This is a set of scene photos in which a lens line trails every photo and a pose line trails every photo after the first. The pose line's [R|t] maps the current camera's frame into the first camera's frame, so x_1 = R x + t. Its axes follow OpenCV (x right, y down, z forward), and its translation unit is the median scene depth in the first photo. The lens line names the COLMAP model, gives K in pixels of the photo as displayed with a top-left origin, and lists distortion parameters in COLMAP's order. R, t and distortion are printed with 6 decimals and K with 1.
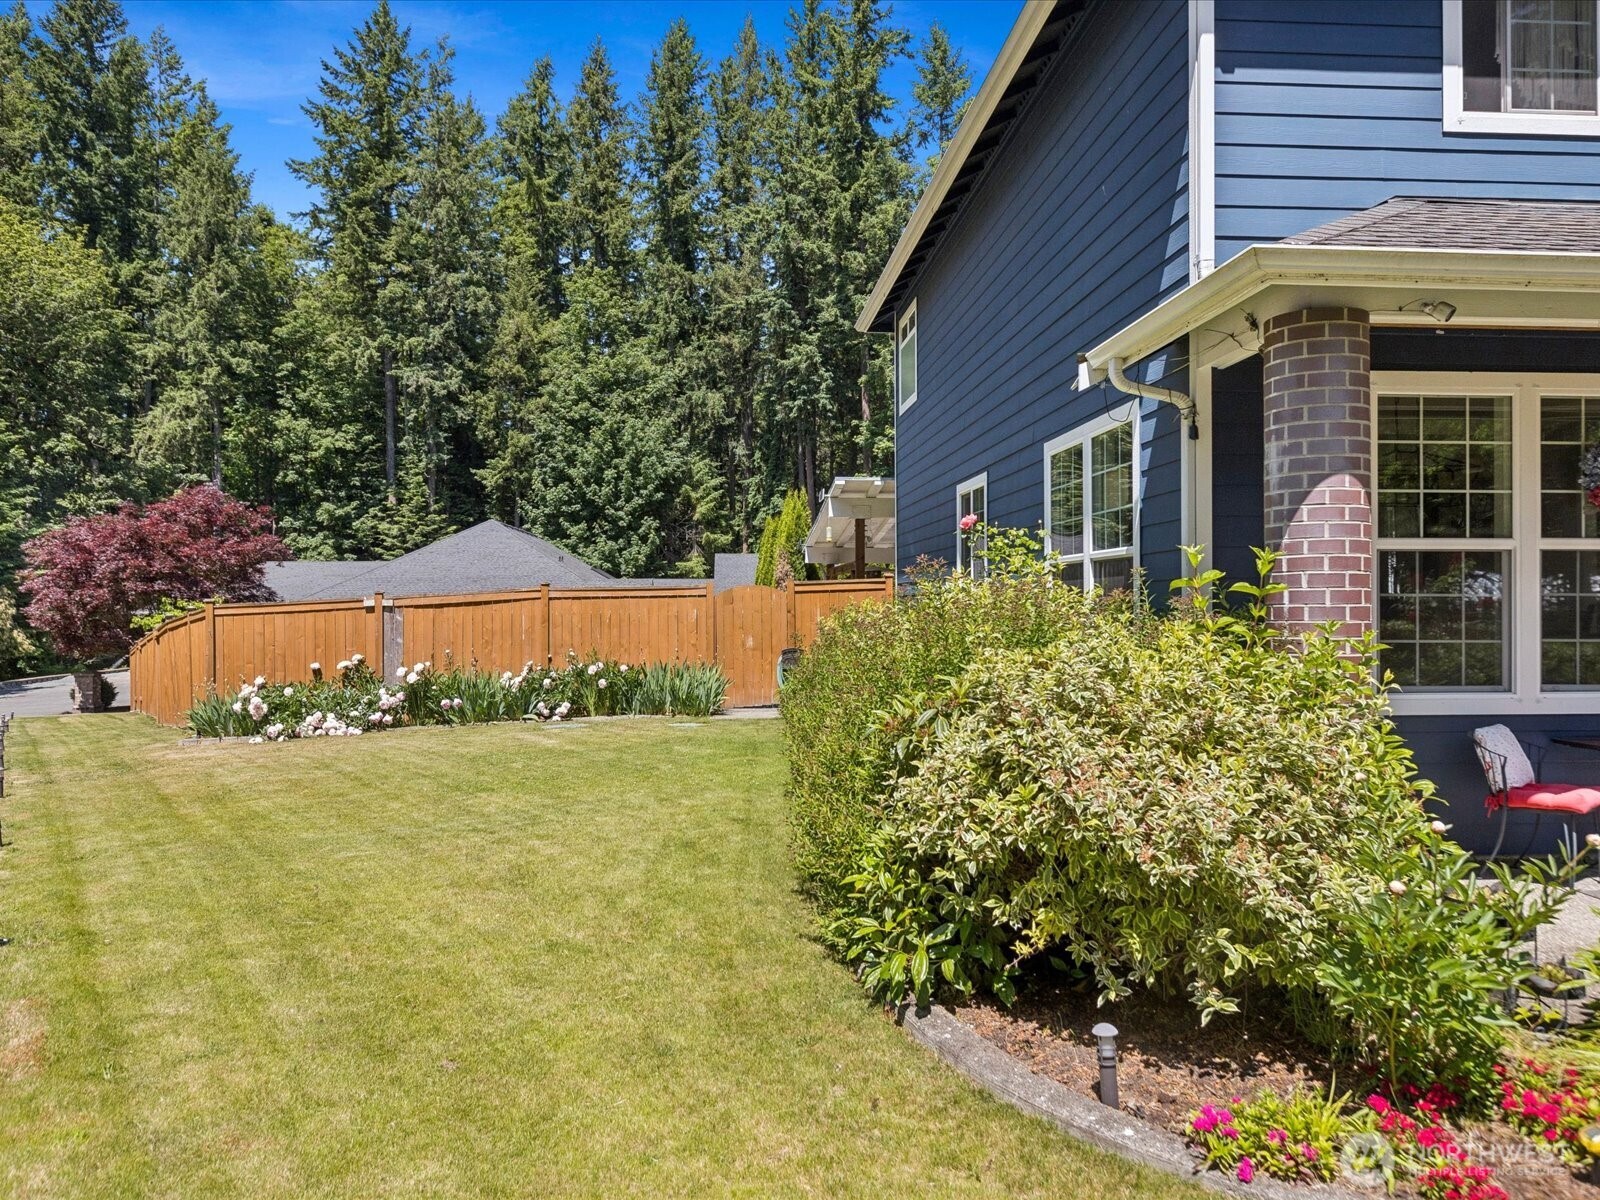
lens RADIAL K [[1131.9, 0, 796.8], [0, 1131.9, 596.8], [0, 0, 1]] dist [0.005637, 0.019217]
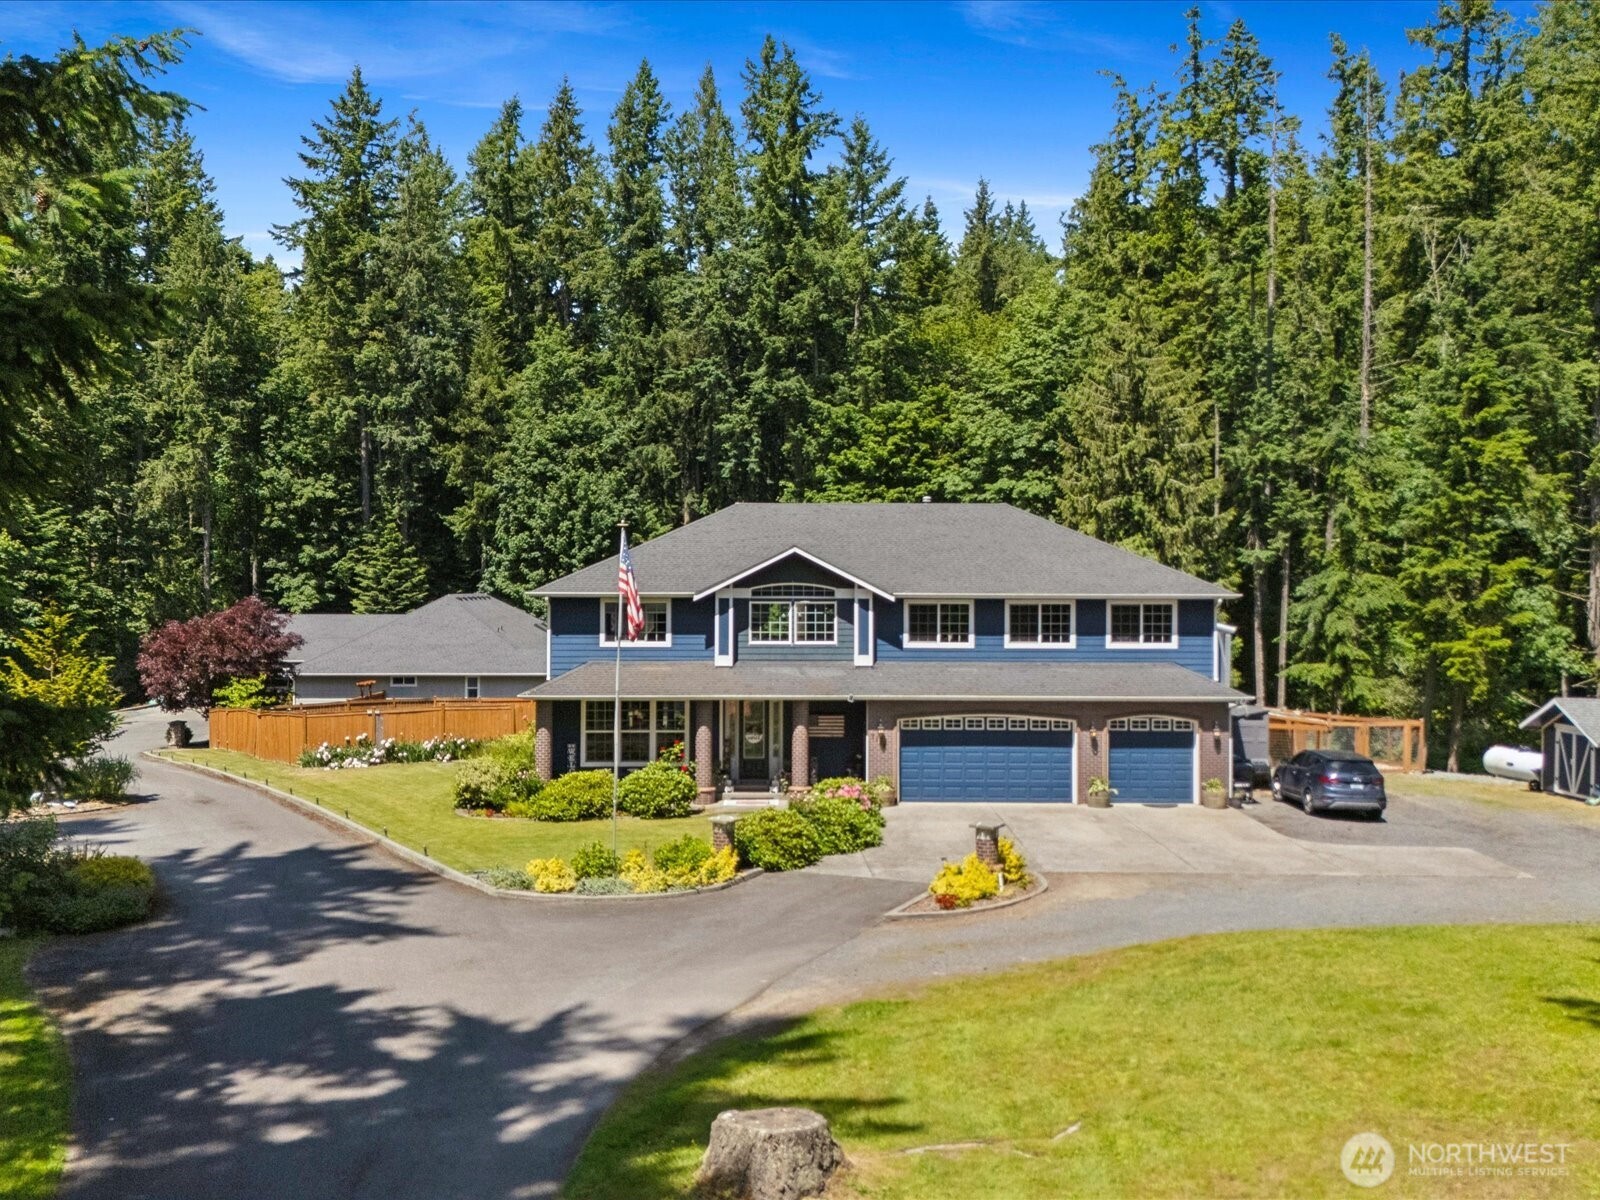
lens RADIAL K [[1523.1, 0, 807.2], [0, 1523.1, 603.4], [0, 0, 1]] dist [0.087823, 0.000000]
pose [[0.998250, 0.006495, -0.058780, 0.151419], [-0.005428, 0.999818, 0.018294, -0.059333], [0.058888, -0.017943, 0.998103, -0.448782]]
